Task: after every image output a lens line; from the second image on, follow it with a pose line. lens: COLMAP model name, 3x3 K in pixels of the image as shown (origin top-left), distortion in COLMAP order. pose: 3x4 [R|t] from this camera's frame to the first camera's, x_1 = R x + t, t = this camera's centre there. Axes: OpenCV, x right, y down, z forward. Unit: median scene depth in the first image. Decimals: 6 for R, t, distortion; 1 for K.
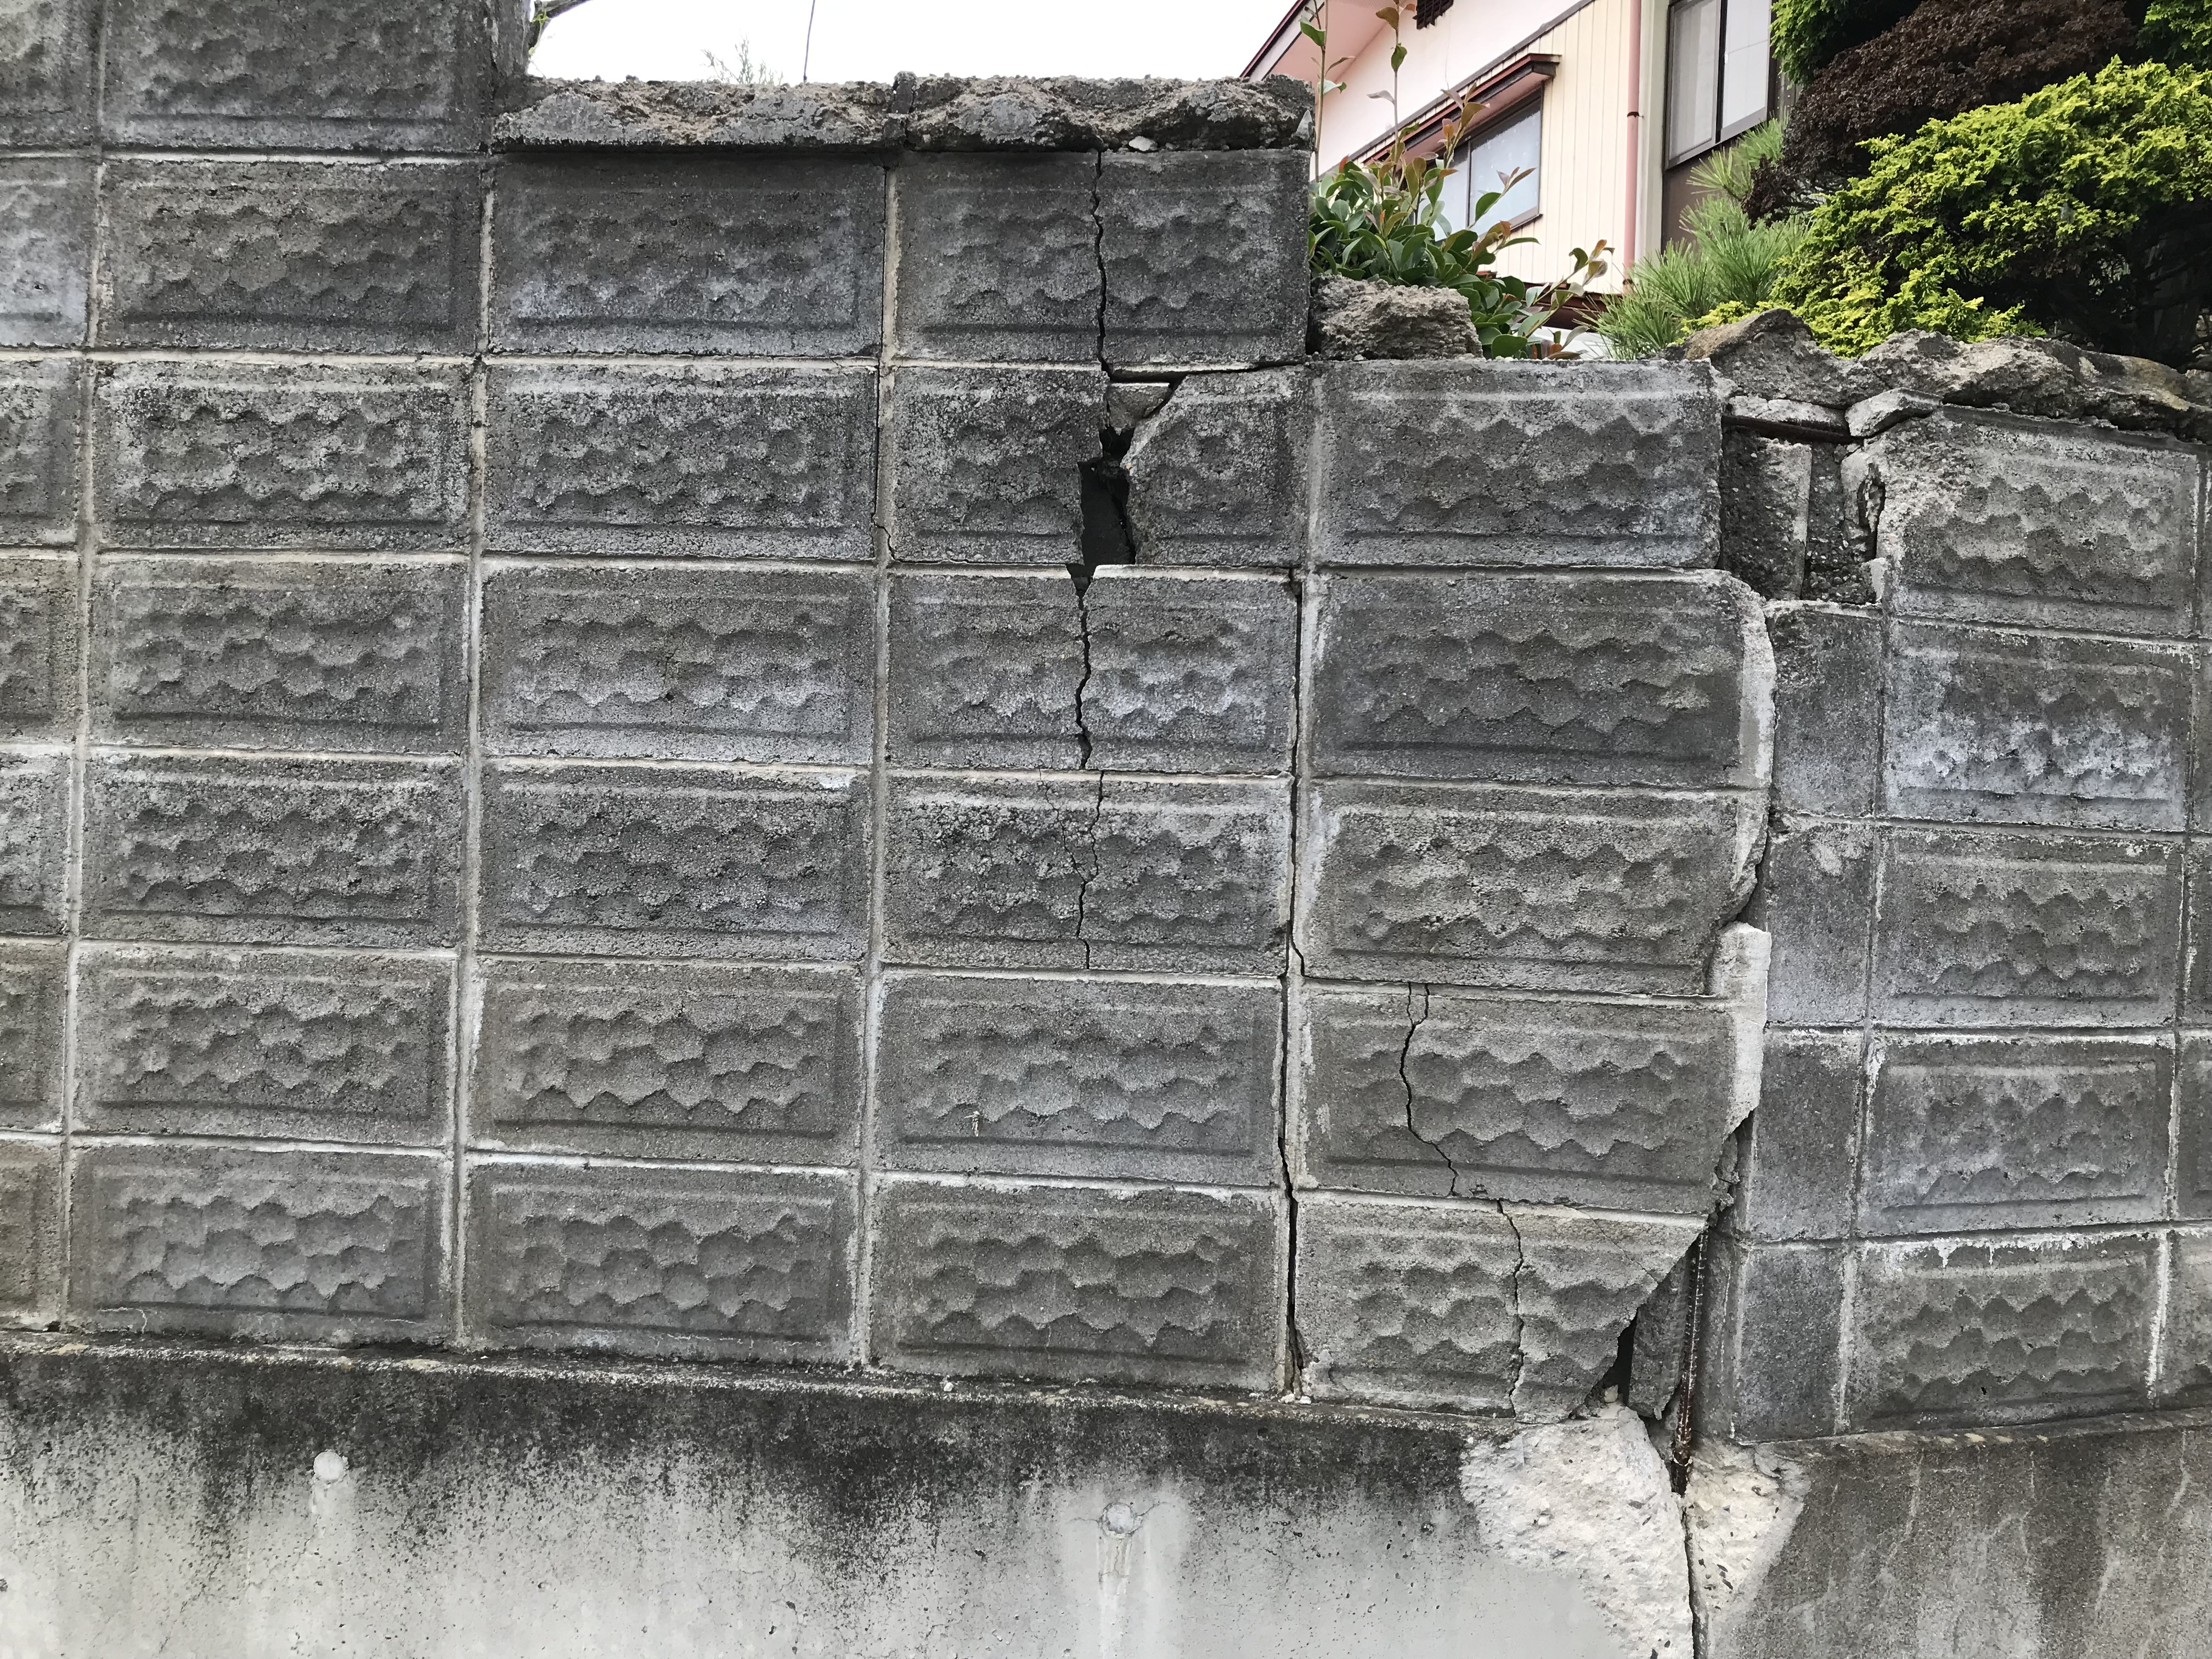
lens RADIAL K [[1811.6, 0, 1102.8], [0, 1811.6, 811.0], [0, 0, 1]] dist [0.049080, -0.063190]
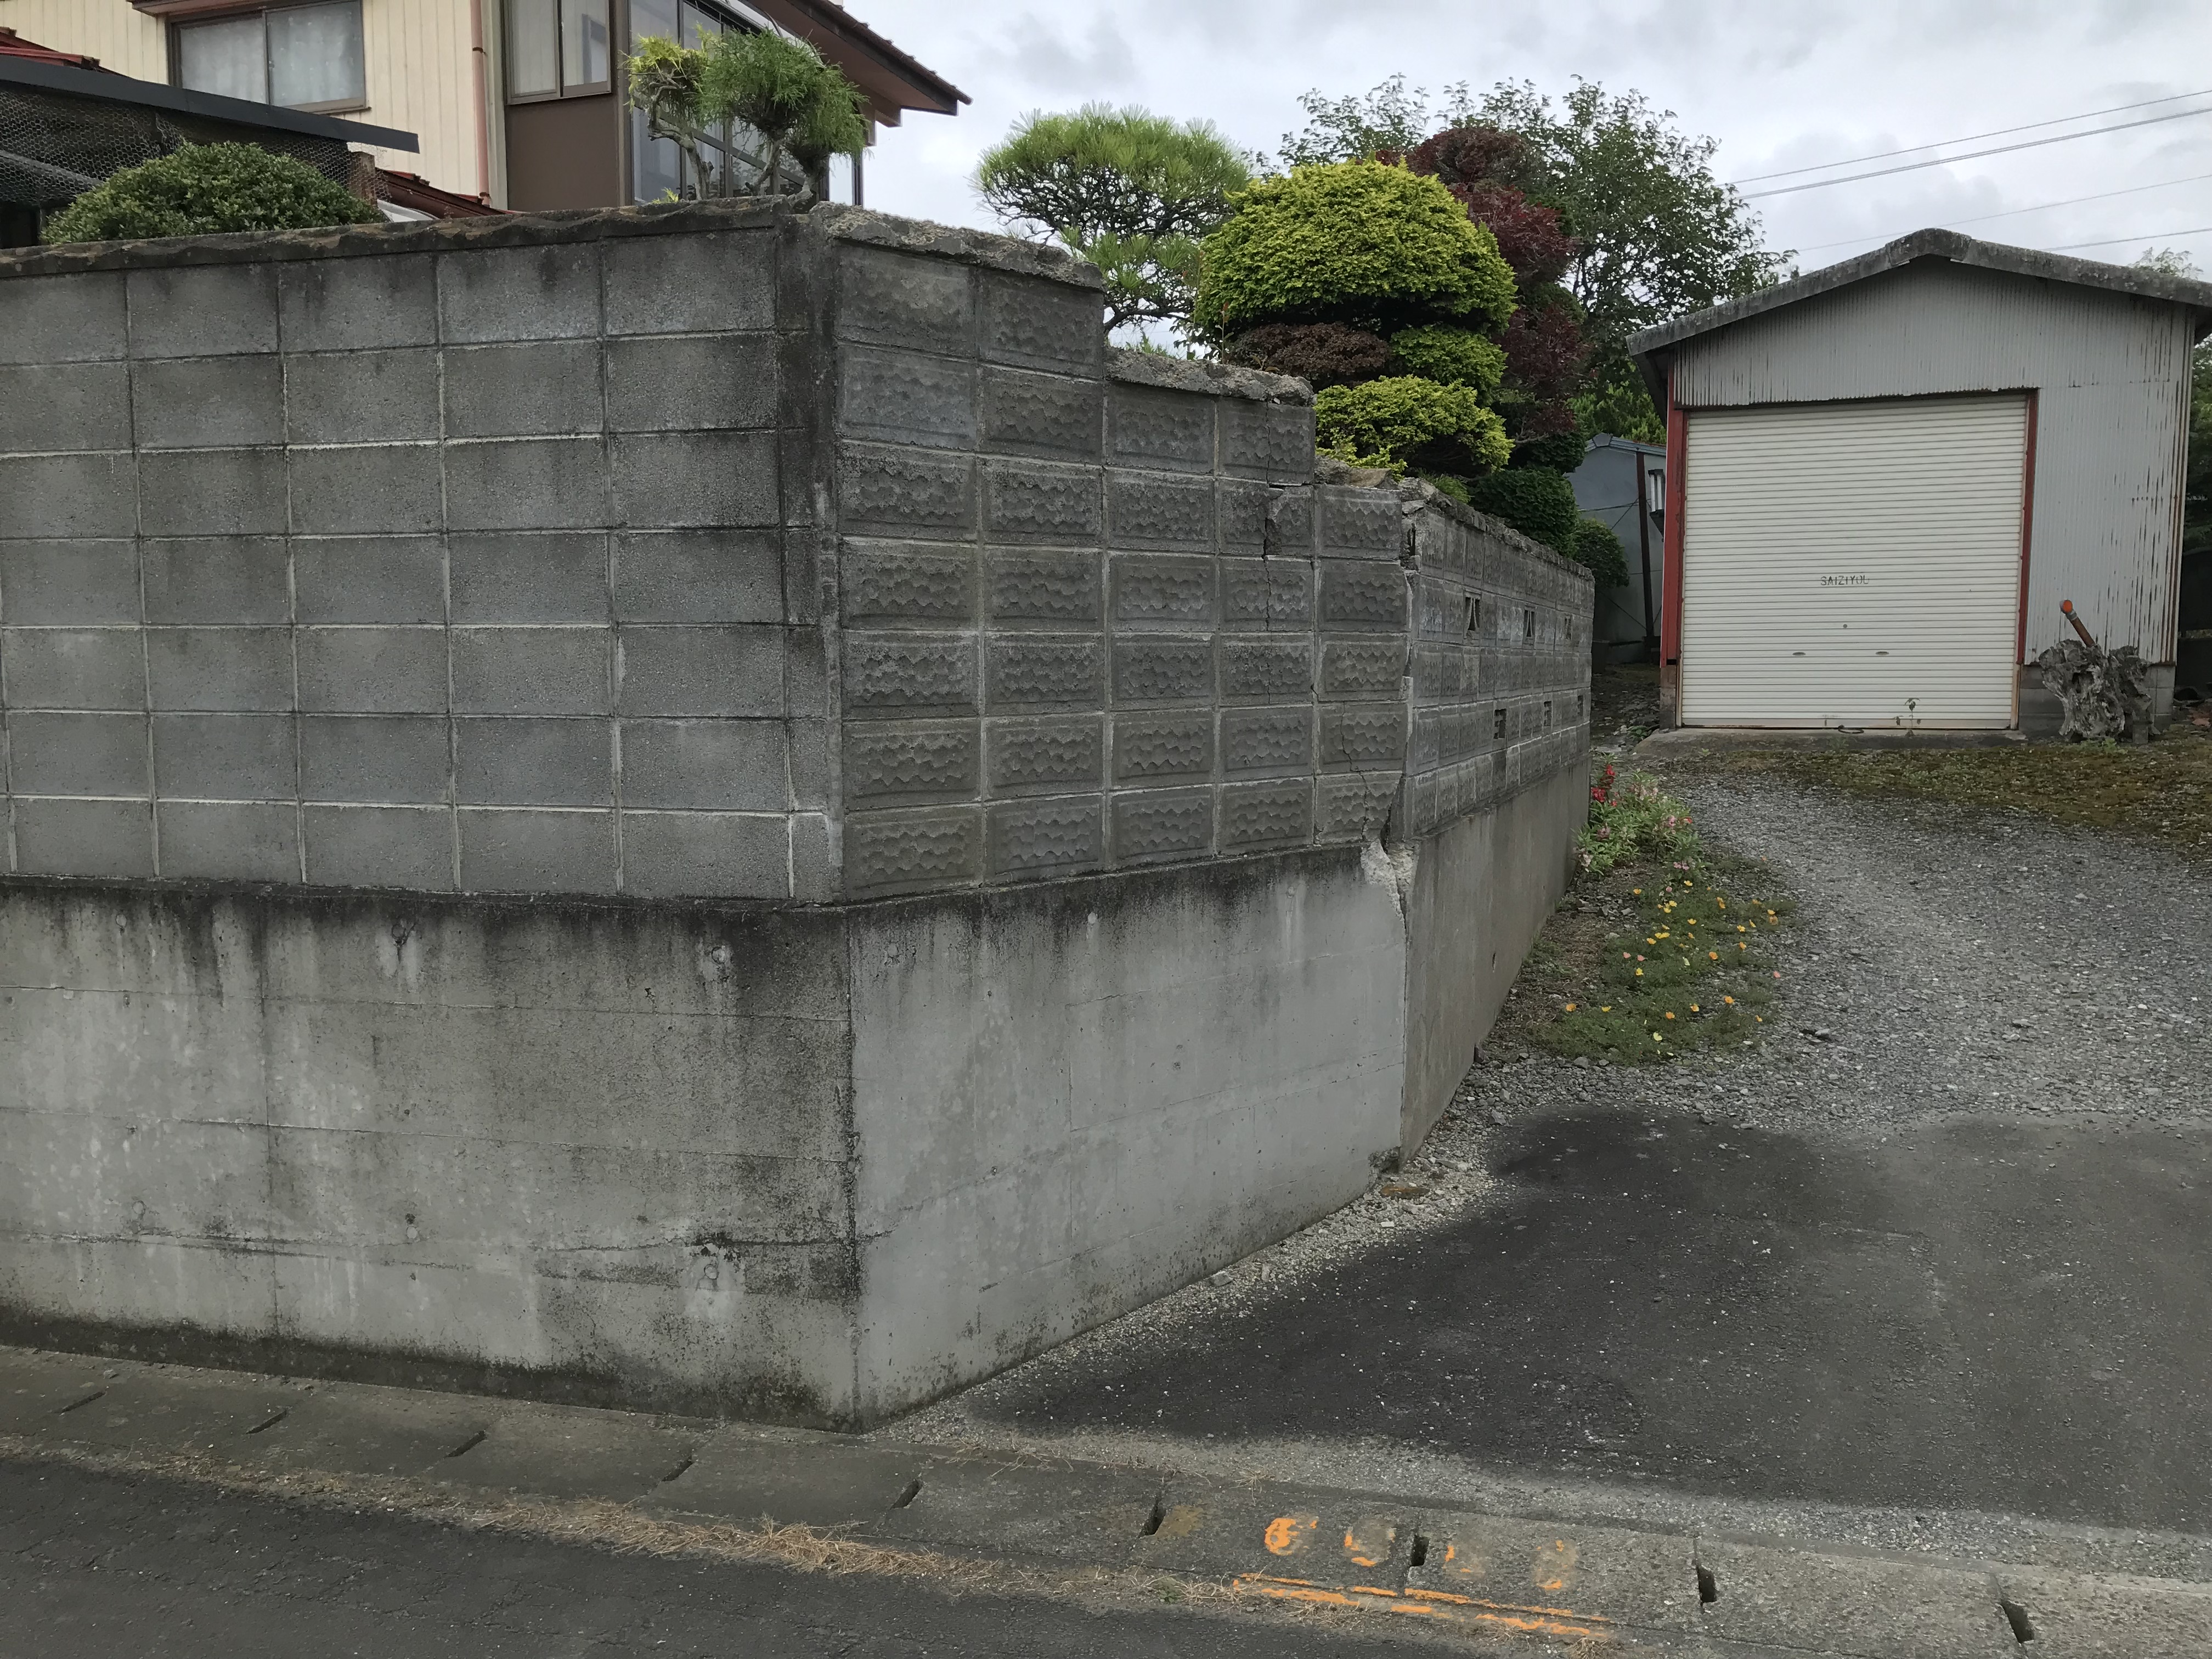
lens RADIAL K [[1811.6, 0, 1110.7], [0, 1811.6, 808.2], [0, 0, 1]] dist [0.049080, -0.063190]
pose [[0.644479, -0.098069, 0.758307, -2.249866], [0.023775, 0.993831, 0.108322, -0.058015], [-0.764253, -0.051783, 0.642835, -0.594858]]
